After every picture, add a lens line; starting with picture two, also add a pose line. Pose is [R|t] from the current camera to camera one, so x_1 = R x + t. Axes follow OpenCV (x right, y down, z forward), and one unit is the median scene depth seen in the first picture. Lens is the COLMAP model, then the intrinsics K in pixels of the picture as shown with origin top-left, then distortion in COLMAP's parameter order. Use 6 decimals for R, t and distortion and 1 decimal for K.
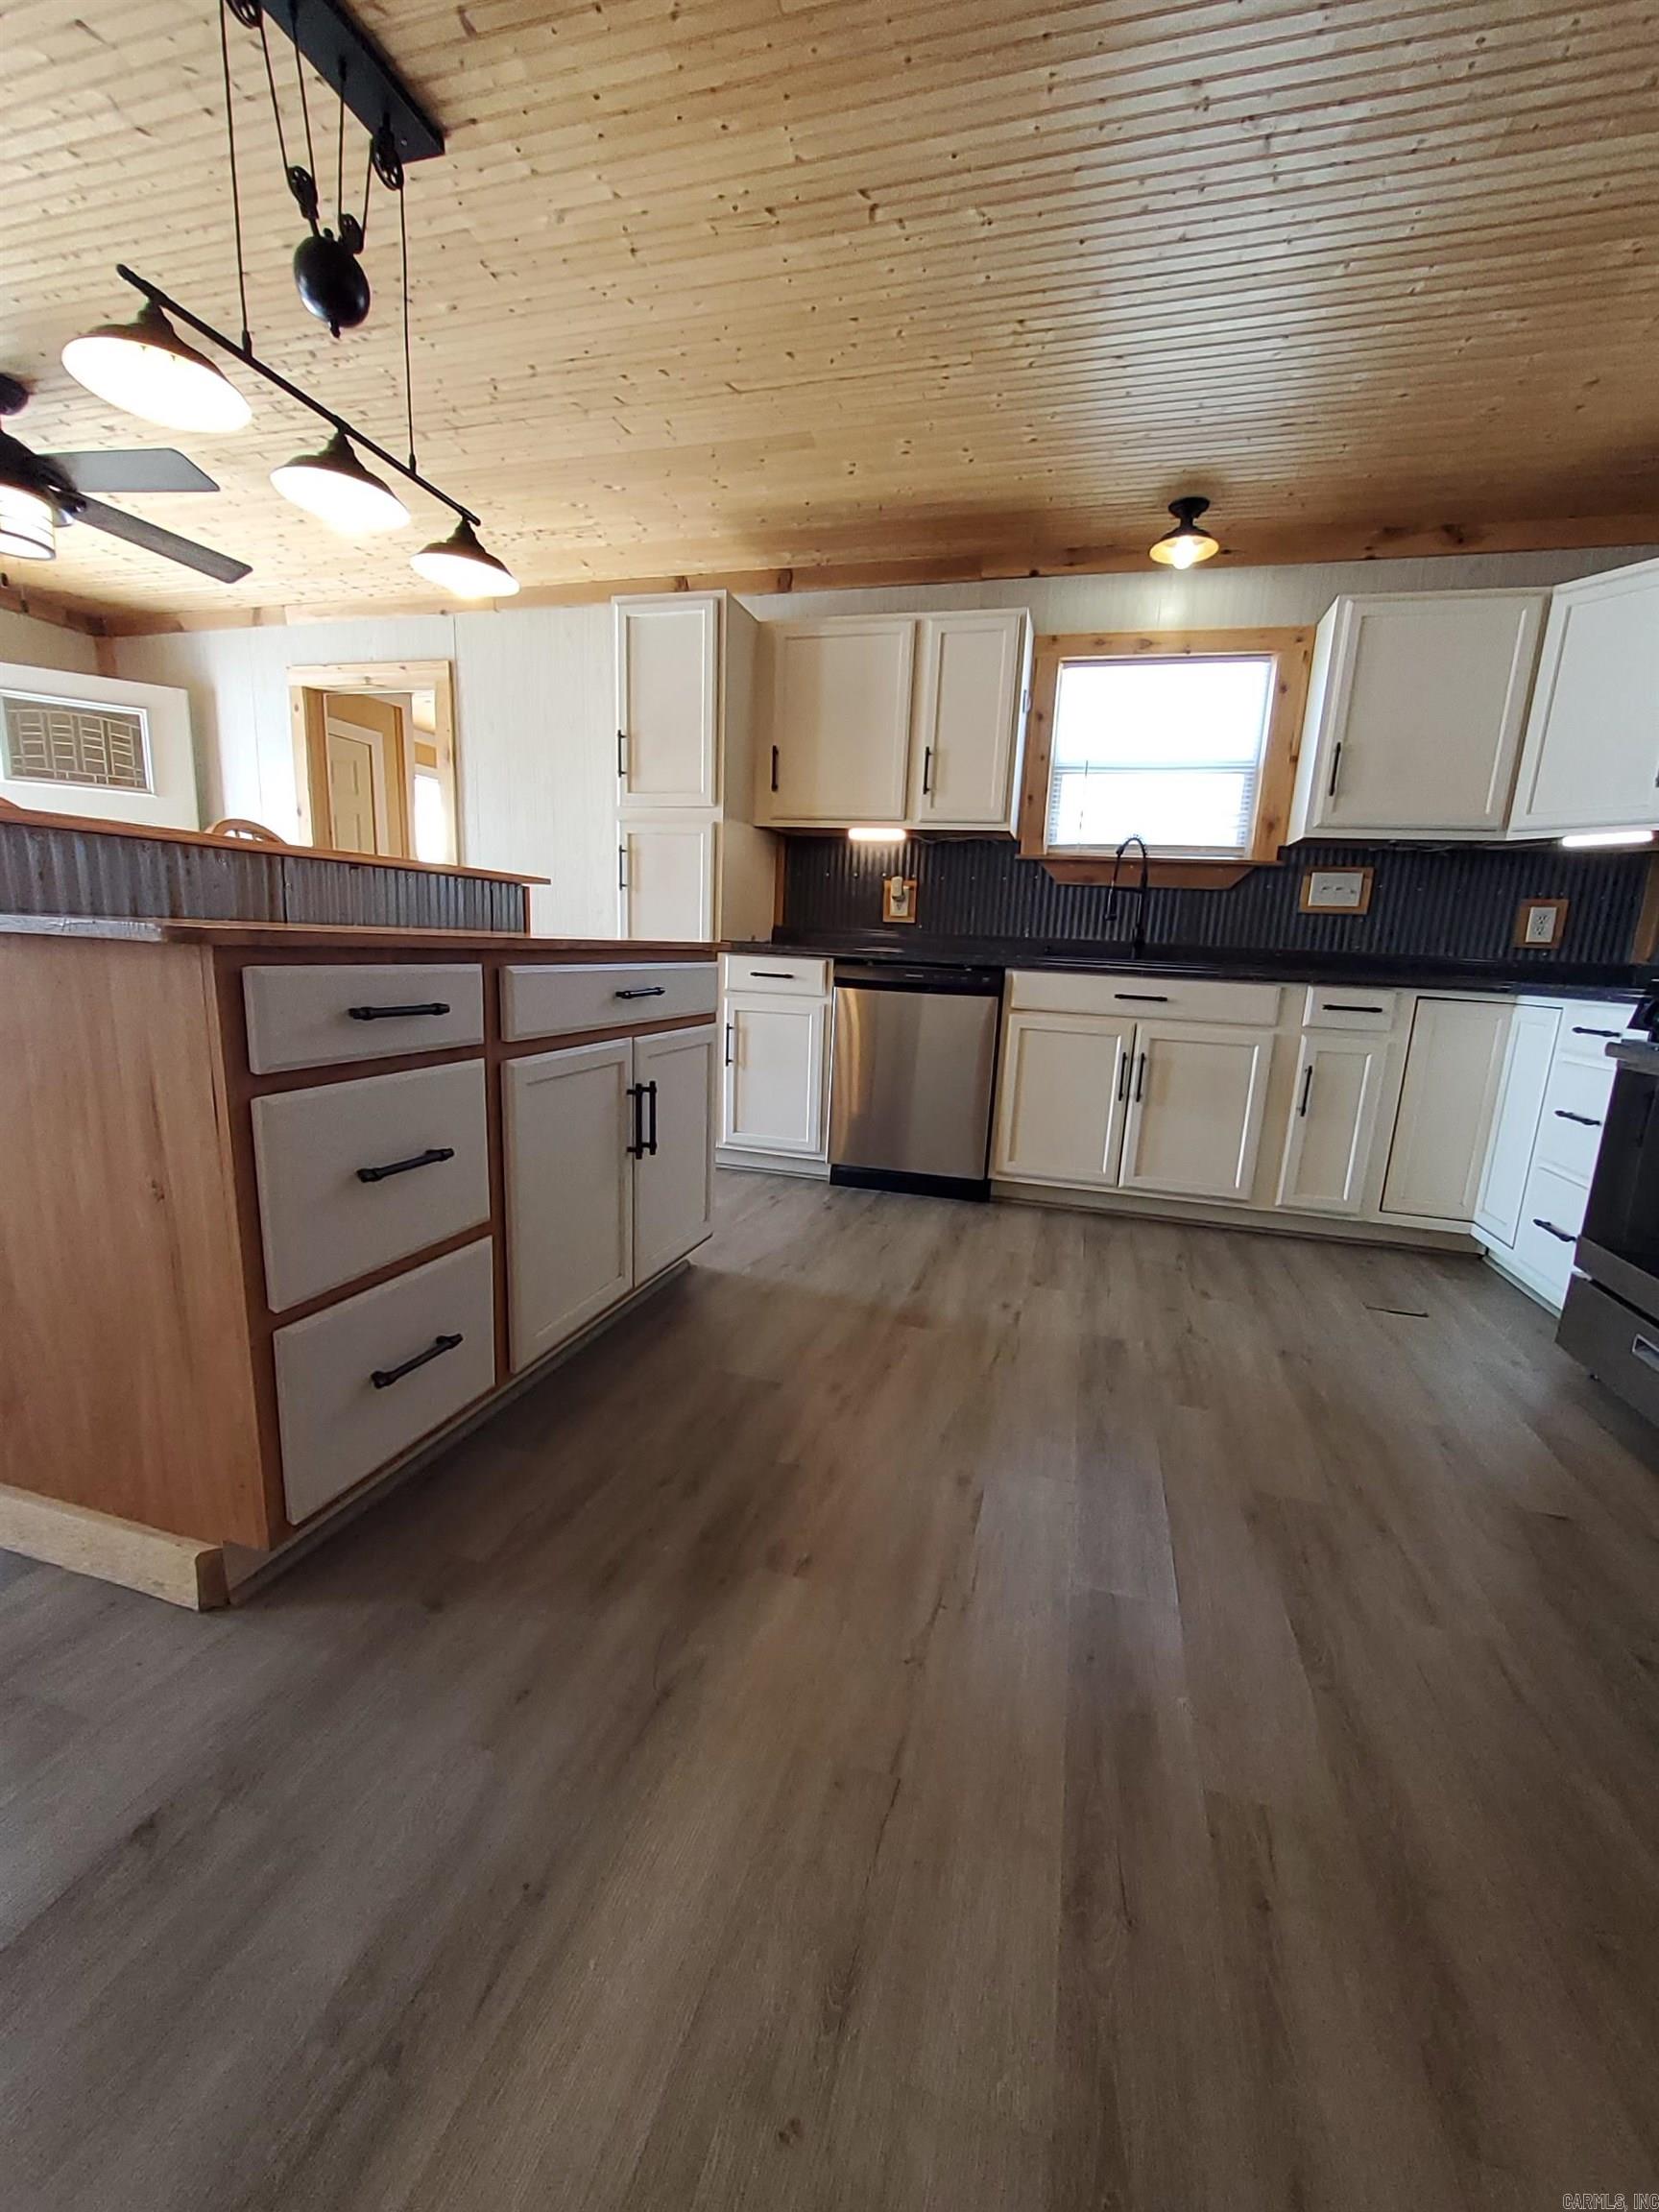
lens RADIAL K [[873.5, 0, 845.6], [0, 873.5, 1112.3], [0, 0, 1]] dist [0.003716, -0.001512]
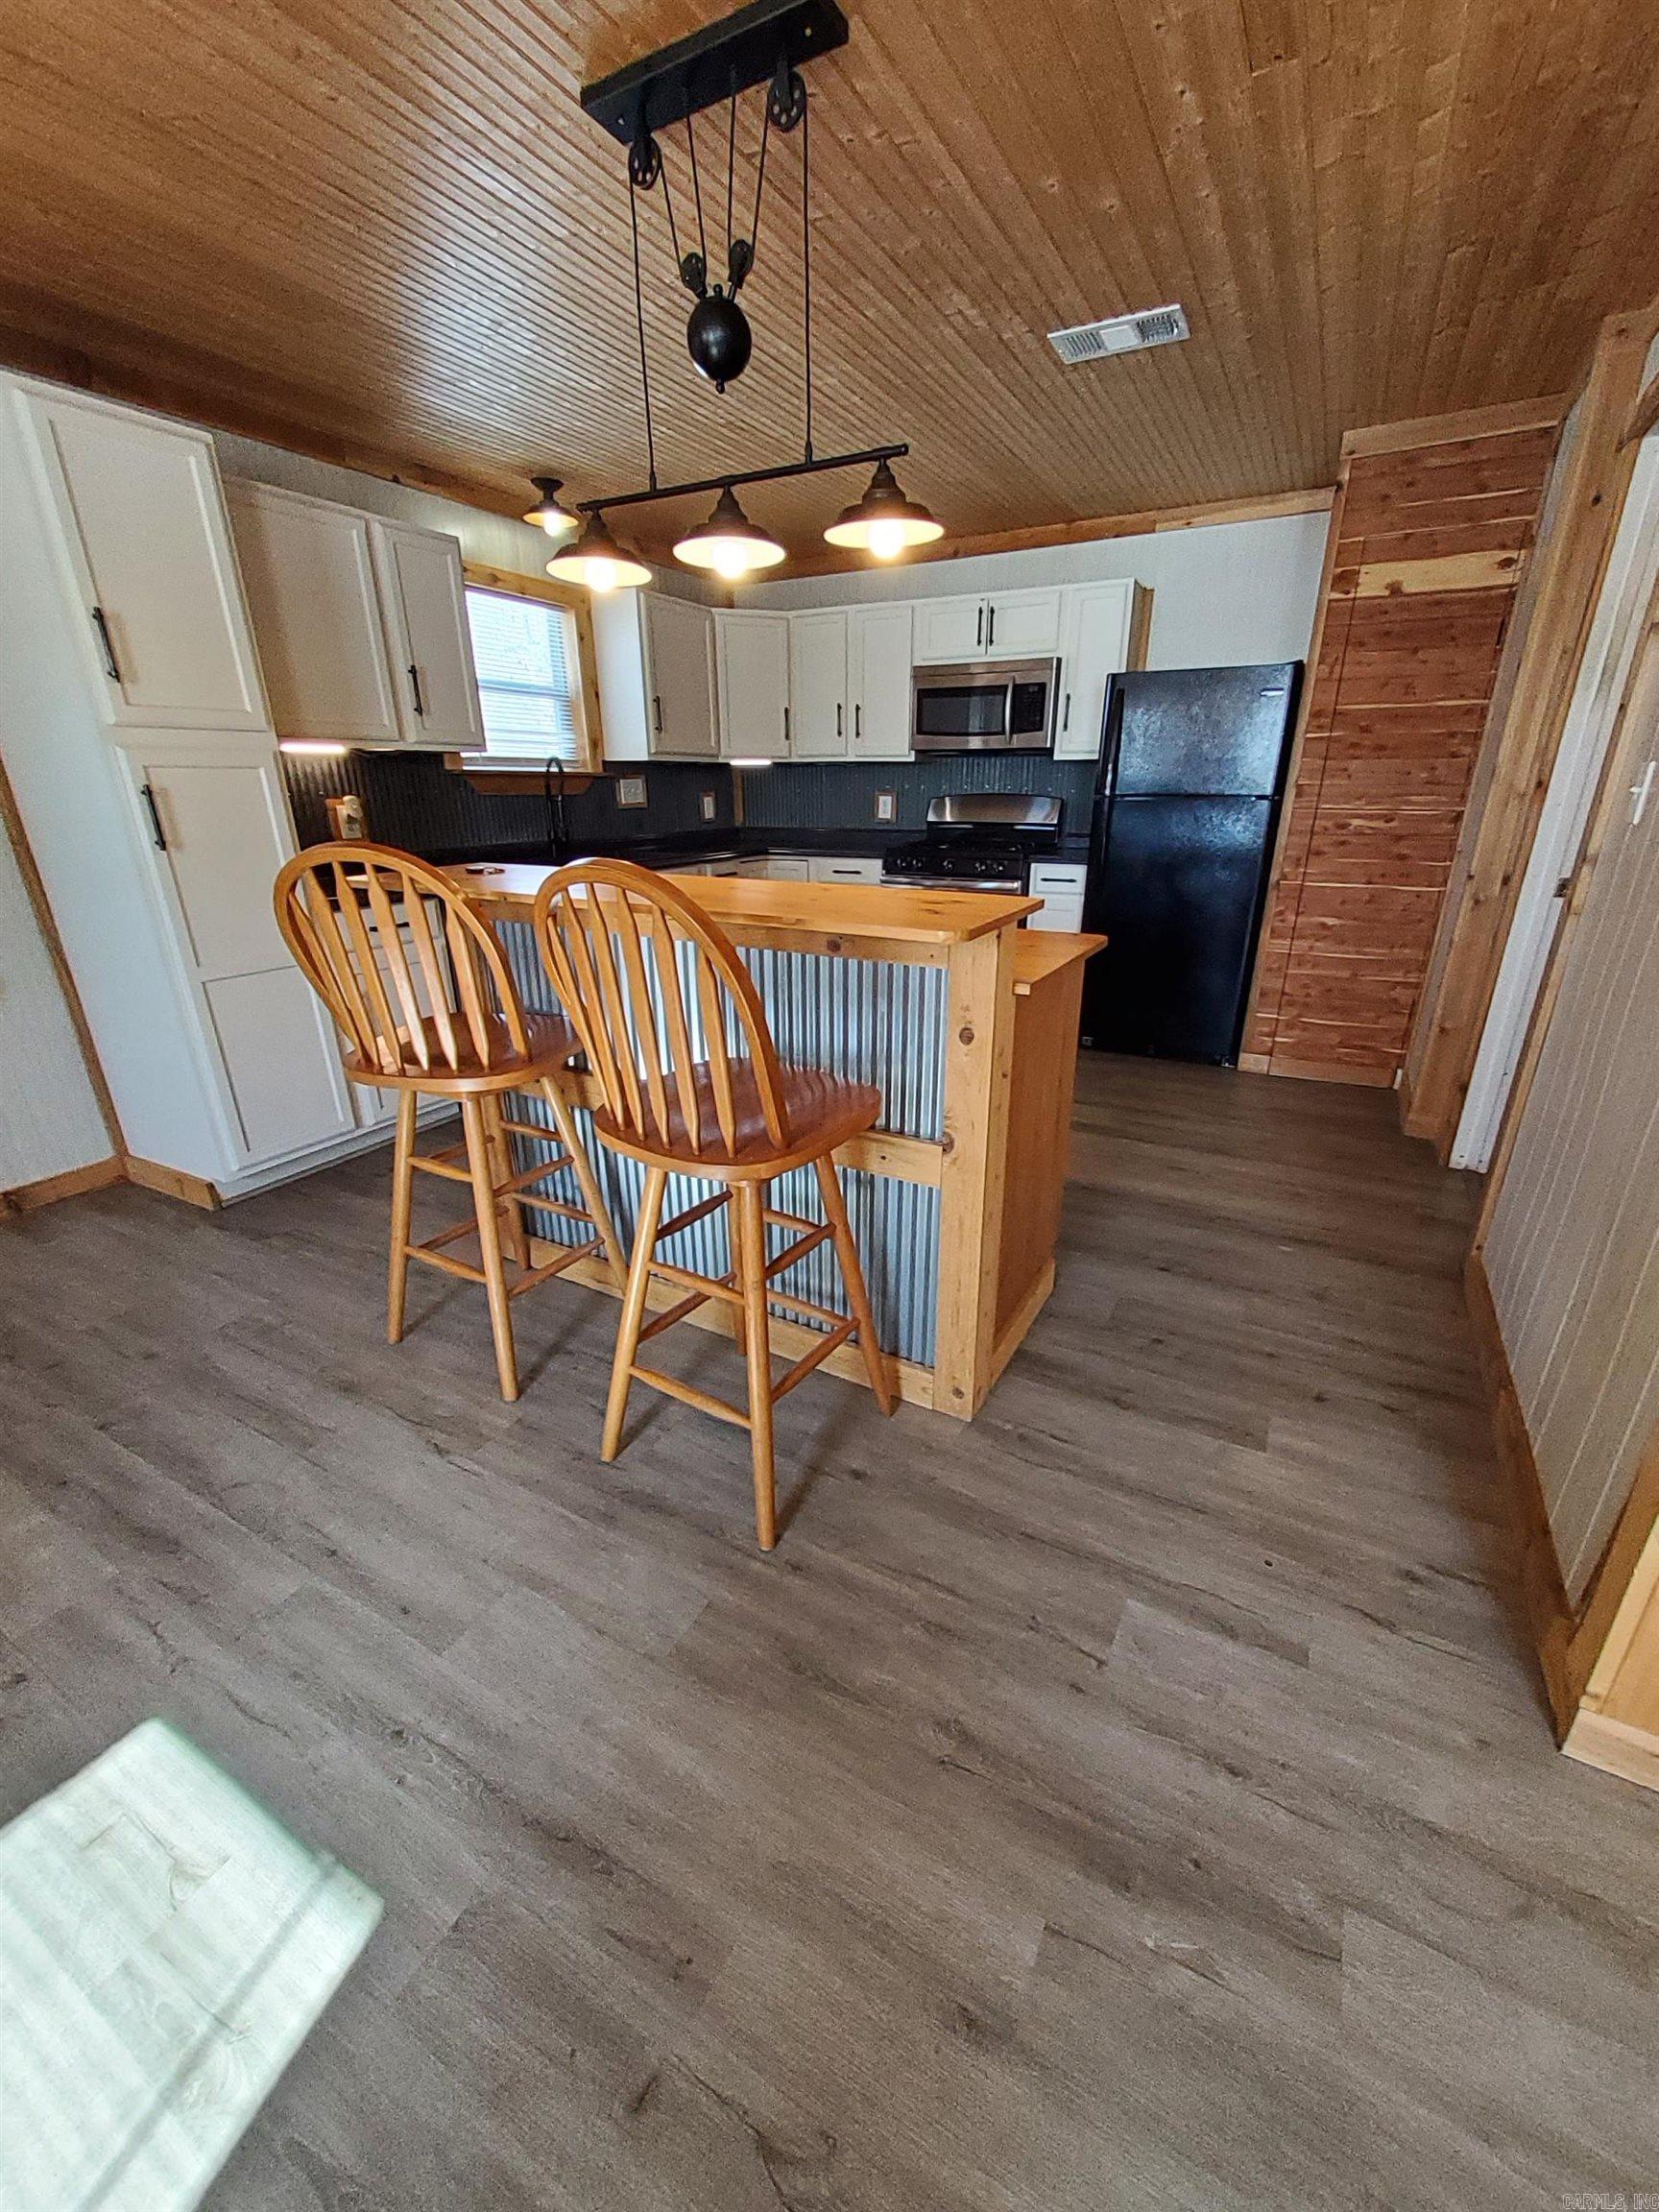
lens RADIAL K [[873.5, 0, 844.9], [0, 873.5, 1112.7], [0, 0, 1]] dist [0.003716, -0.001512]
pose [[0.226033, -0.391302, 0.892072, -0.909919], [0.201431, 0.914755, 0.350213, -0.213794], [-0.953066, 0.100531, 0.285585, 0.317212]]
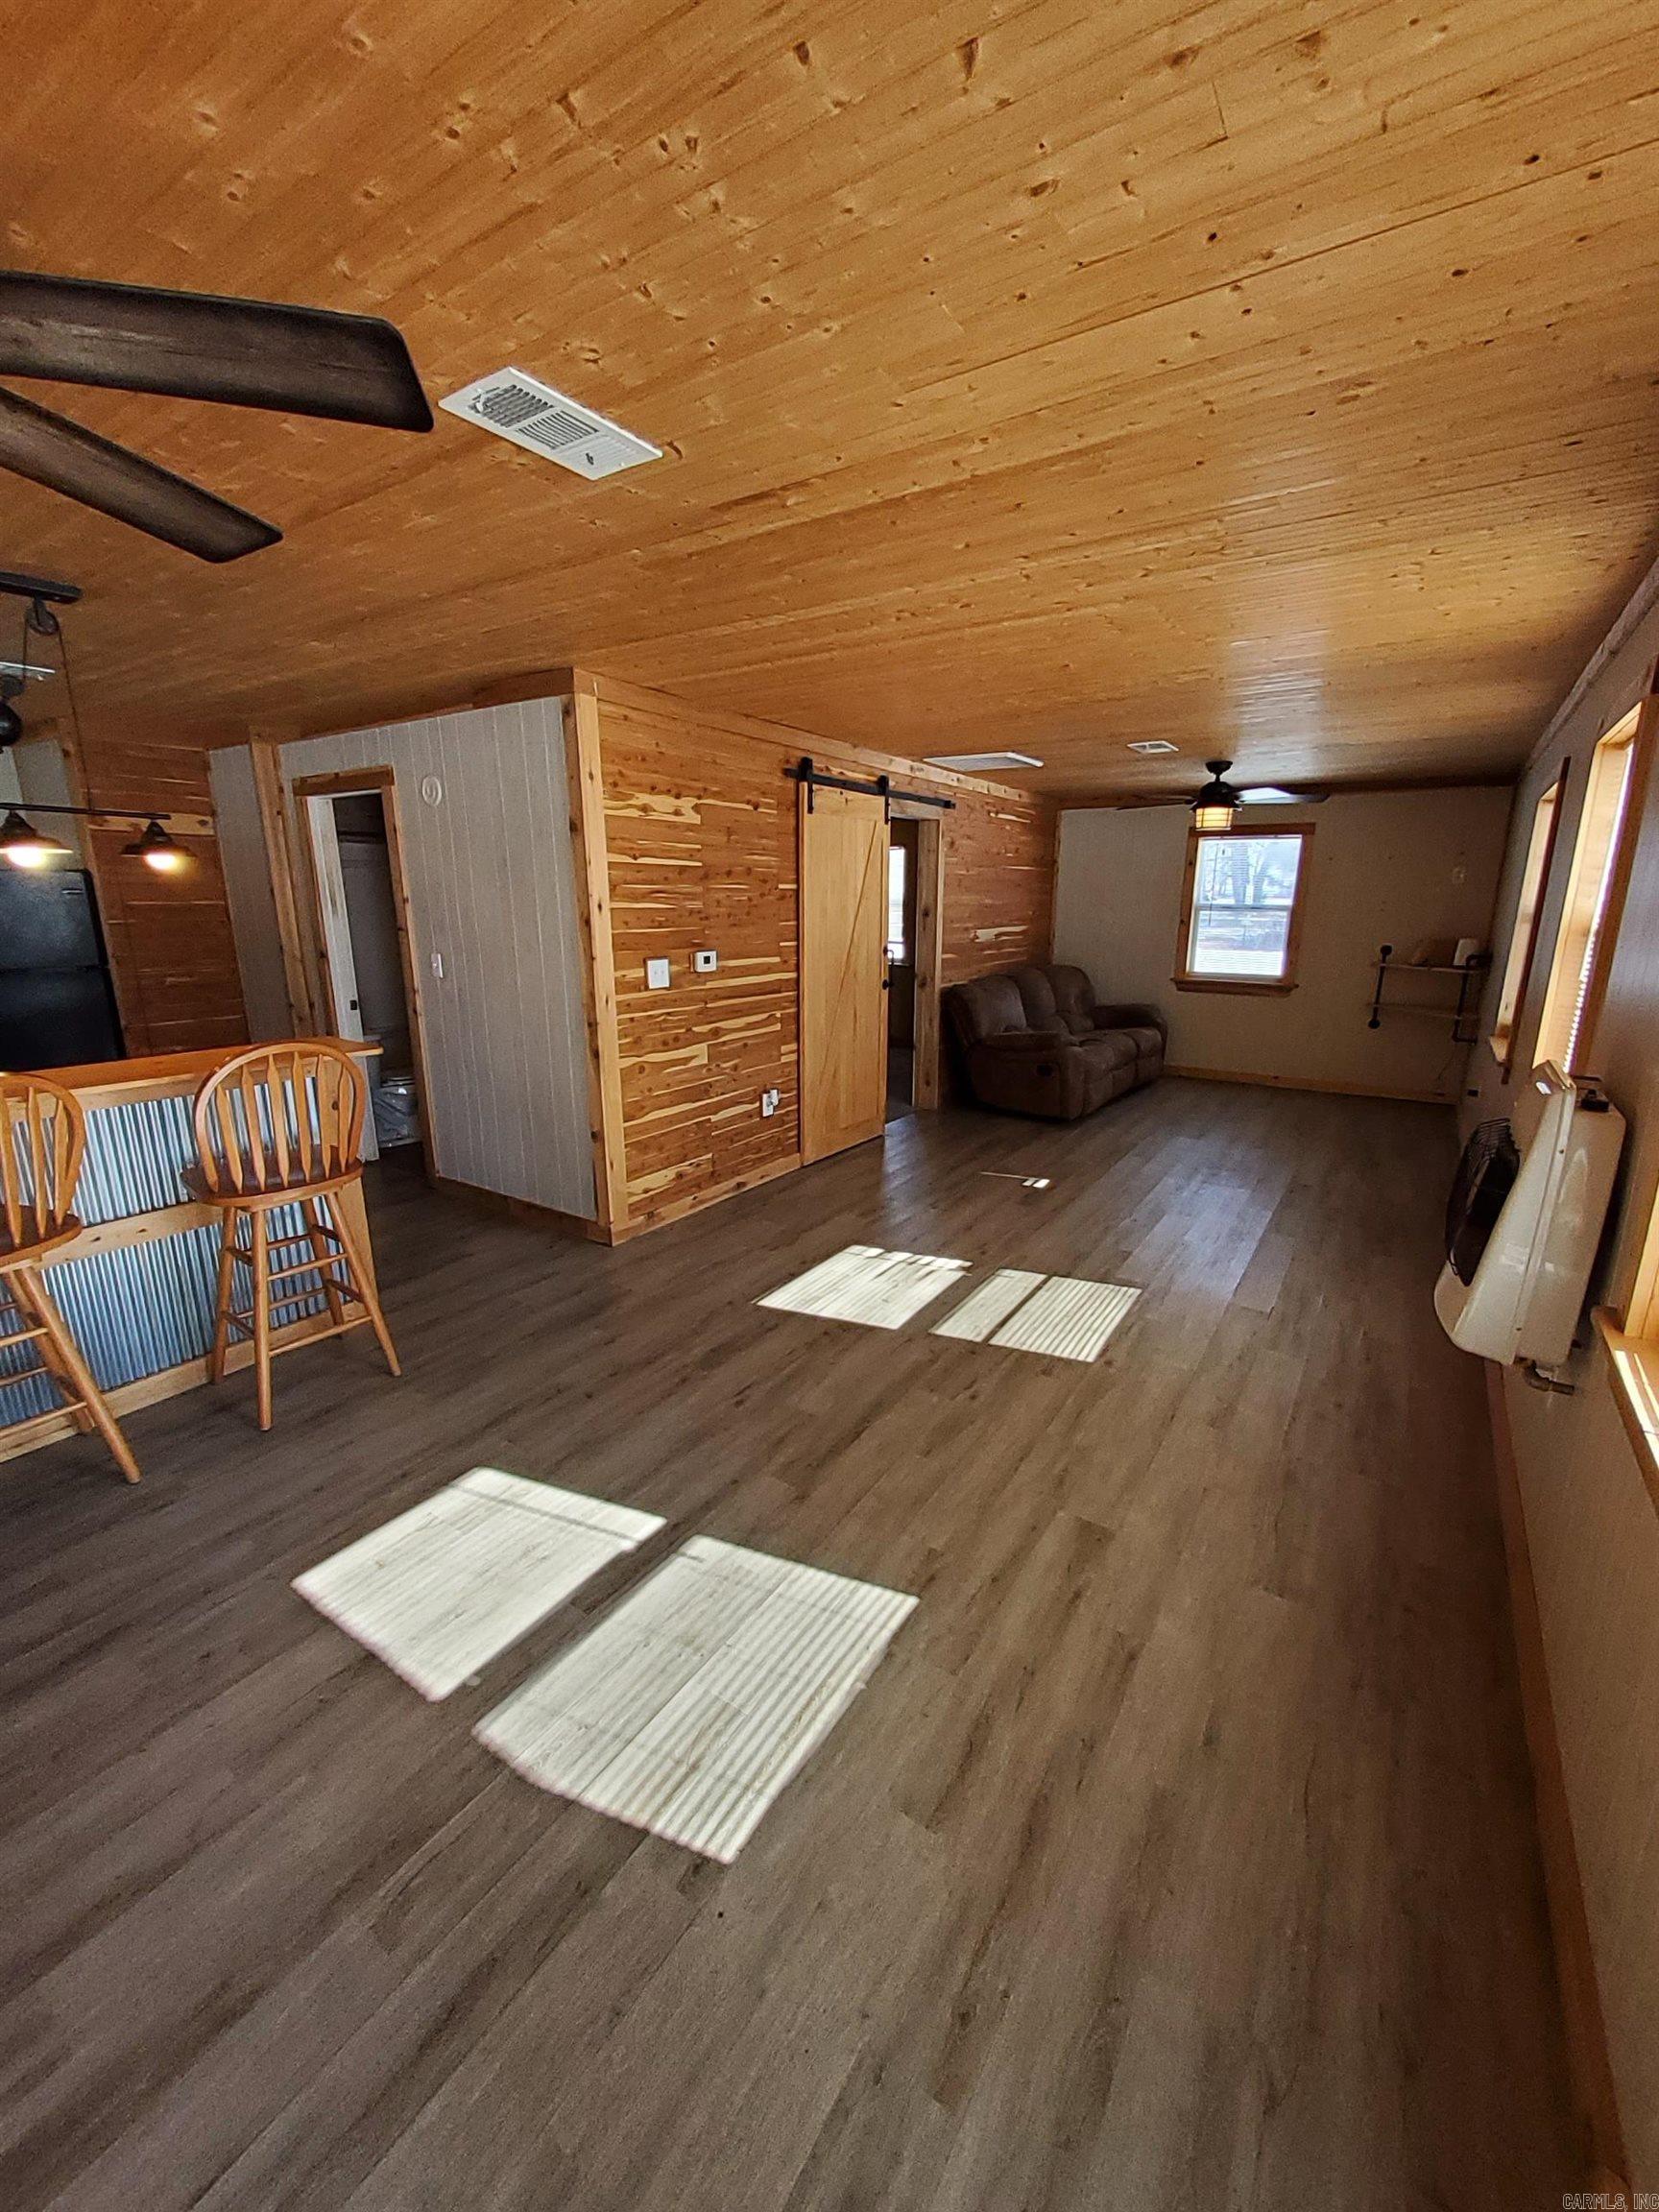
lens RADIAL K [[873.5, 0, 843.2], [0, 873.5, 1118.2], [0, 0, 1]] dist [0.003716, -0.001512]
pose [[-0.951243, -0.124542, 0.282180, -1.264807], [0.009976, 0.901955, 0.431715, -0.477845], [-0.308280, 0.413481, -0.856736, 1.068028]]
